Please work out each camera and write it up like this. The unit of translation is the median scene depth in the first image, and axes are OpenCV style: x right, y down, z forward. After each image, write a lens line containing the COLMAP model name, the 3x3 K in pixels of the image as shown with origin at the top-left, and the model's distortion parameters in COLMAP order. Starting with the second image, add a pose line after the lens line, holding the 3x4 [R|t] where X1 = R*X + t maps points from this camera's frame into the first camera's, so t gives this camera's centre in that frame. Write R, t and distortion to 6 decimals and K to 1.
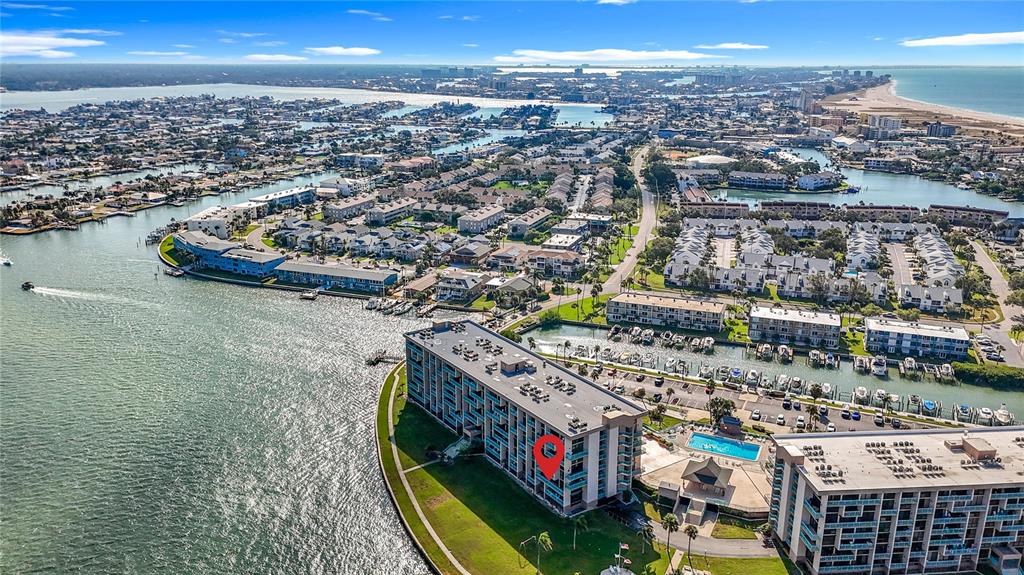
lens RADIAL K [[763.7, 0, 509.8], [0, 763.7, 287.4], [0, 0, 1]] dist [0.037655, -0.054771]
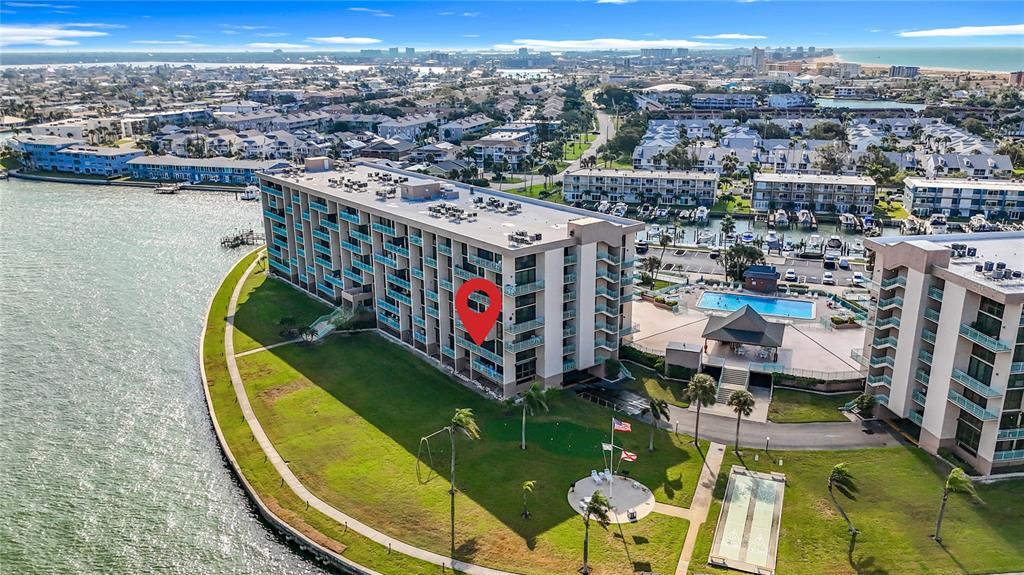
lens RADIAL K [[763.7, 0, 510.4], [0, 763.7, 282.4], [0, 0, 1]] dist [0.037655, -0.054771]
pose [[0.997499, -0.025061, 0.066092, 0.036581], [0.024959, 0.999686, 0.002364, 0.191323], [-0.066130, -0.000708, 0.997811, 0.400946]]
